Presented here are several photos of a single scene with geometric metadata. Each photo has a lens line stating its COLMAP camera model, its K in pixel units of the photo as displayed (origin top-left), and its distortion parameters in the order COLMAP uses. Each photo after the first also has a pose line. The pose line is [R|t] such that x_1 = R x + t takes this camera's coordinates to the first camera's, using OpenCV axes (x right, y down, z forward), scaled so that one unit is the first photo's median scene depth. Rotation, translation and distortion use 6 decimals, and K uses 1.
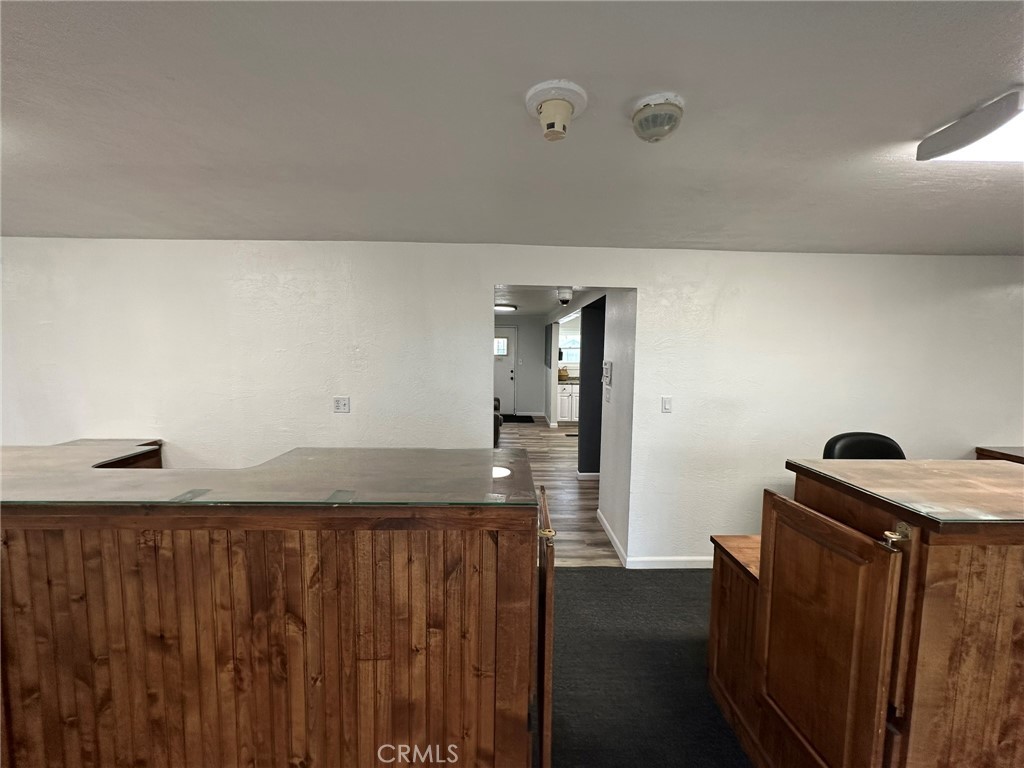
lens RADIAL K [[403.5, 0, 512.0], [0, 403.5, 384.0], [0, 0, 1]] dist [0.000038, -0.000016]
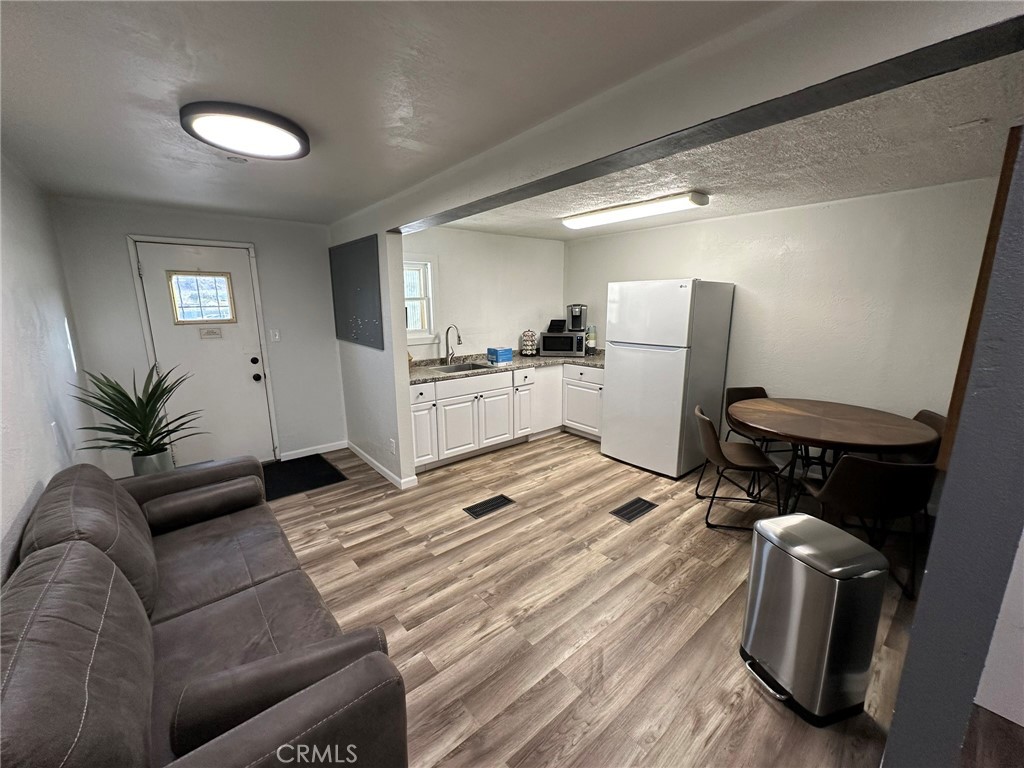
lens RADIAL K [[403.5, 0, 512.0], [0, 403.5, 384.0], [0, 0, 1]] dist [0.000038, -0.000016]
pose [[0.775125, -0.143335, 0.615334, -0.059218], [0.074942, 0.987909, 0.135718, -0.049066], [-0.627347, -0.059084, 0.776495, 0.595324]]
